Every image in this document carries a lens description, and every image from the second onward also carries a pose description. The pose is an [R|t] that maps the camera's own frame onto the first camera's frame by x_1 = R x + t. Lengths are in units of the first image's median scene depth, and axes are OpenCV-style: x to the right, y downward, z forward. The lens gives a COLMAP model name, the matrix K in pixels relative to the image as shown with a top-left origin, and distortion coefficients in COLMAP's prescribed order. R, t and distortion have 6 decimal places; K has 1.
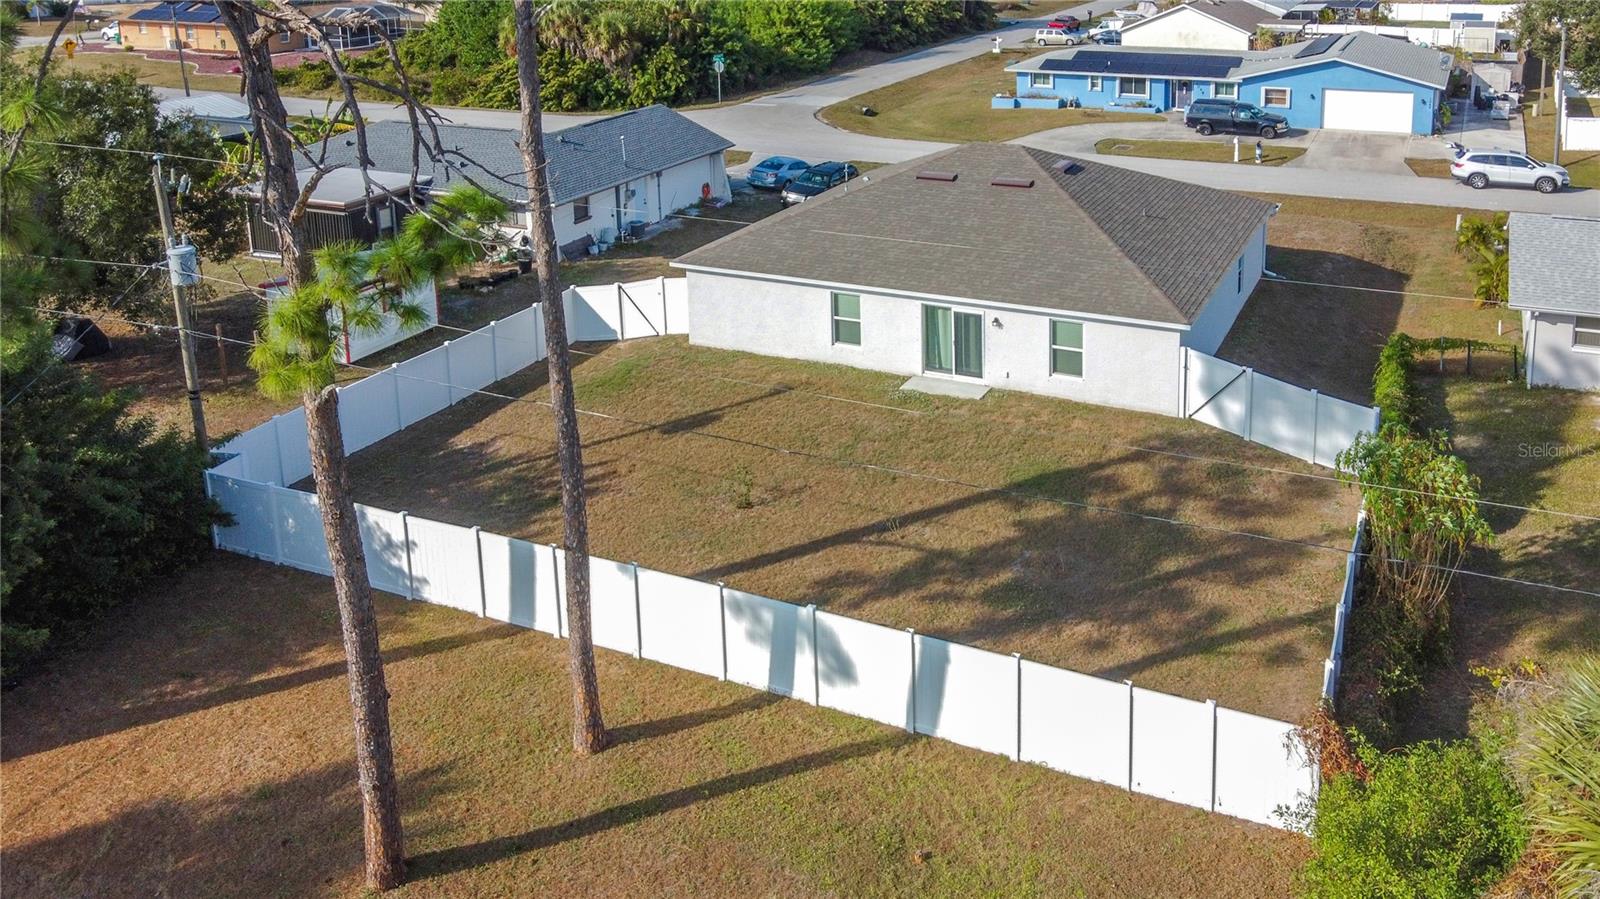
lens RADIAL K [[1206.8, 0, 868.7], [0, 1206.8, 451.6], [0, 0, 1]] dist [-0.002015, 0.010230]
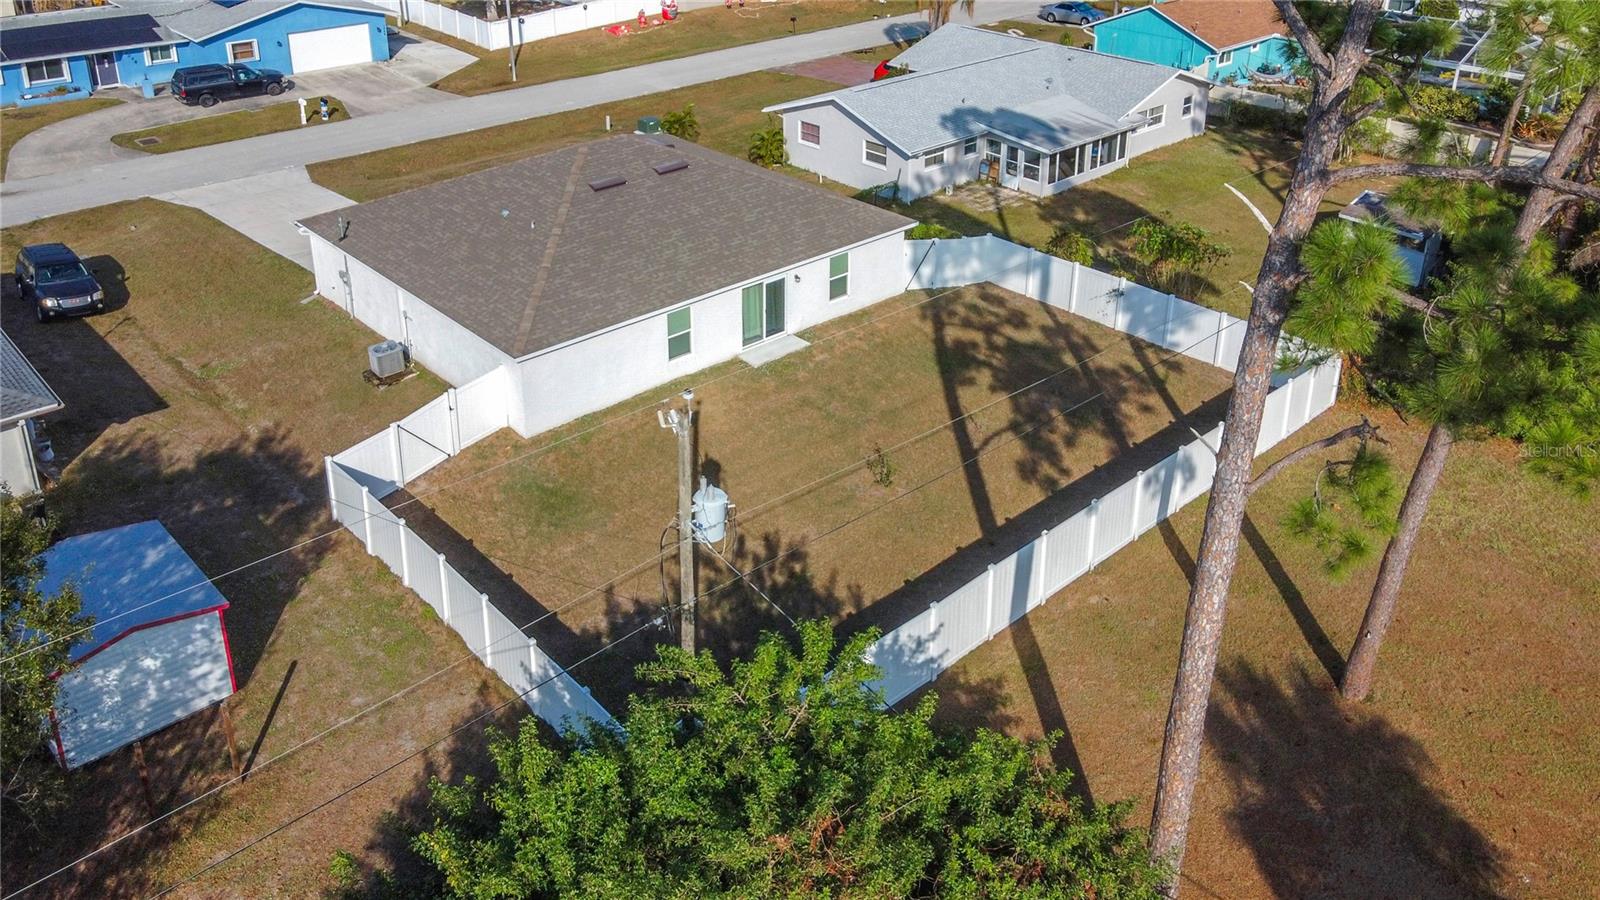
lens RADIAL K [[1206.8, 0, 868.7], [0, 1206.8, 452.1], [0, 0, 1]] dist [-0.002015, 0.010230]
pose [[0.360863, -0.456585, 0.813209, -0.861320], [0.378790, 0.868557, 0.319572, -0.296334], [-0.852230, 0.192714, 0.486380, 0.391513]]
